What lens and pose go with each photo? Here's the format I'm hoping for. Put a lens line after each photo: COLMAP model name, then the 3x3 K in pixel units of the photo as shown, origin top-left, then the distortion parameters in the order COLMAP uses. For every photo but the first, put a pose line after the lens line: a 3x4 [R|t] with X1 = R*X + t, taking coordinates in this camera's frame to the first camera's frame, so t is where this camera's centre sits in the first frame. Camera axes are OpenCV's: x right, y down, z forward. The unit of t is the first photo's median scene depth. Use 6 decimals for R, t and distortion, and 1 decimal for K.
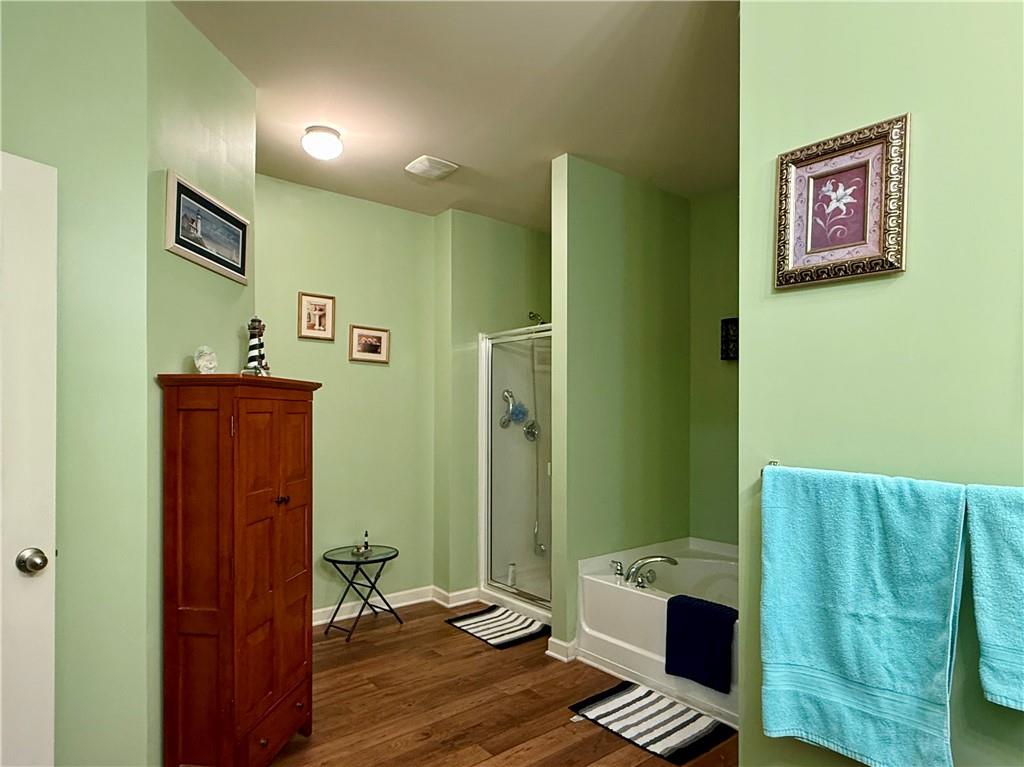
lens RADIAL K [[587.1, 0, 492.0], [0, 587.1, 429.3], [0, 0, 1]] dist [-0.008813, 0.001972]
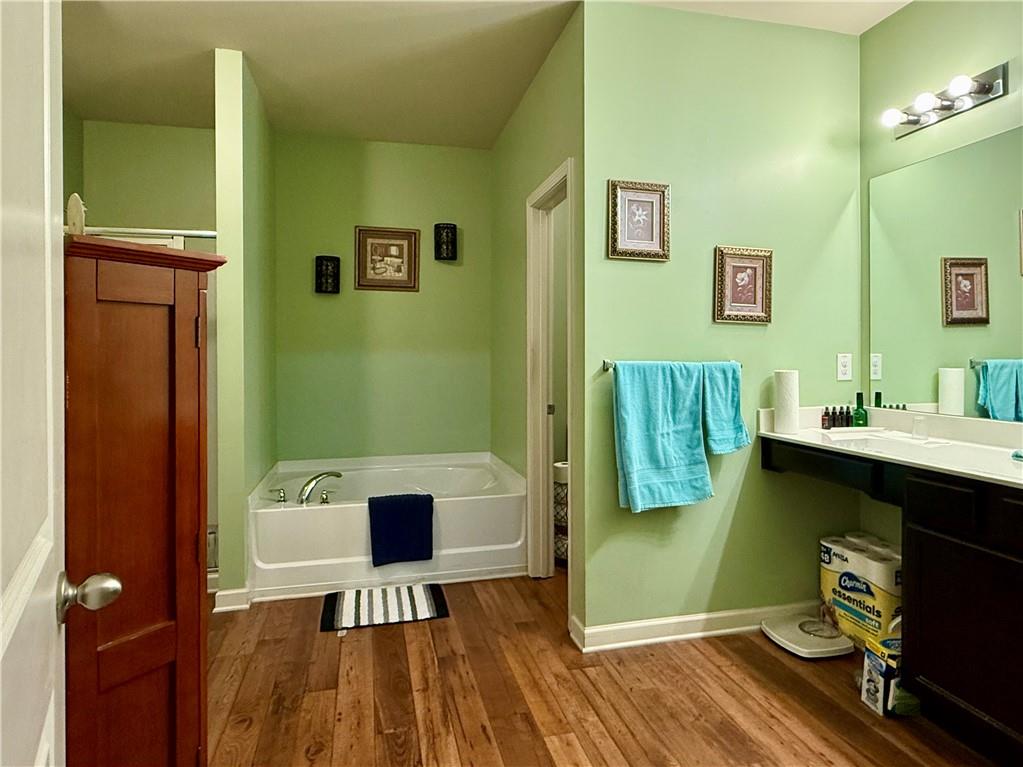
lens RADIAL K [[586.5, 0, 507.9], [0, 586.5, 372.9], [0, 0, 1]] dist [-0.008813, 0.001972]
pose [[0.433645, -0.031565, 0.900531, -1.240038], [0.029814, 0.999342, 0.020672, 0.053517], [-0.900590, 0.017884, 0.434301, 0.559786]]
